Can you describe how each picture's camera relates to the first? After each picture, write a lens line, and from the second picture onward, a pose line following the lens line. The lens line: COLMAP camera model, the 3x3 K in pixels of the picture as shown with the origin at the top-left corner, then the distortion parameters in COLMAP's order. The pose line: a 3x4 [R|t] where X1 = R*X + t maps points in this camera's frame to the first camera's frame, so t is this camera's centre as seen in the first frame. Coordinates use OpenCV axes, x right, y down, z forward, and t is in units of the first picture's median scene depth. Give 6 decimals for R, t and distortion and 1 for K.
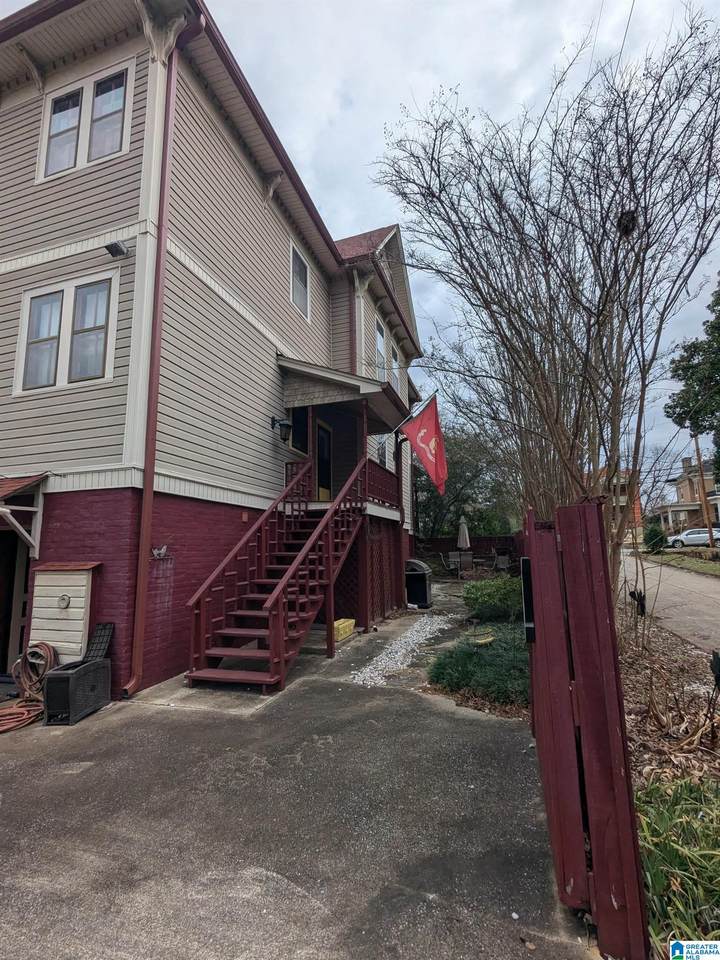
lens RADIAL K [[446.6, 0, 360.0], [0, 446.6, 479.5], [0, 0, 1]] dist [-0.004494, 0.000872]
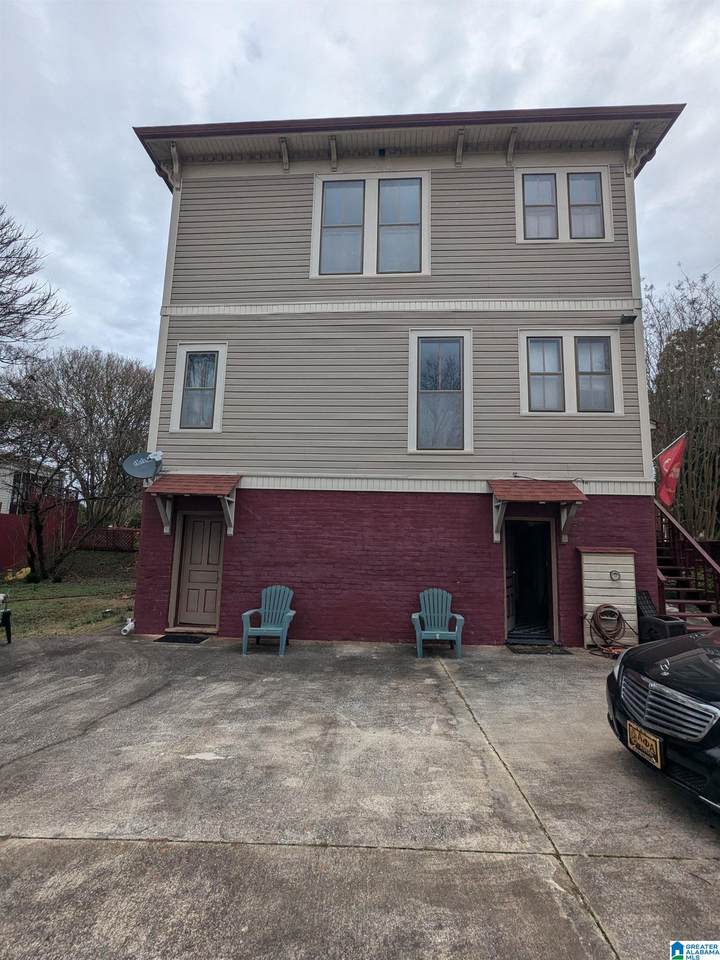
lens RADIAL K [[446.6, 0, 360.6], [0, 446.6, 482.0], [0, 0, 1]] dist [-0.004494, 0.000872]
pose [[0.968510, 0.072797, 0.238096, -1.647369], [-0.074430, 0.997224, -0.002138, 0.044235], [-0.237590, -0.015651, 0.971239, -0.136343]]
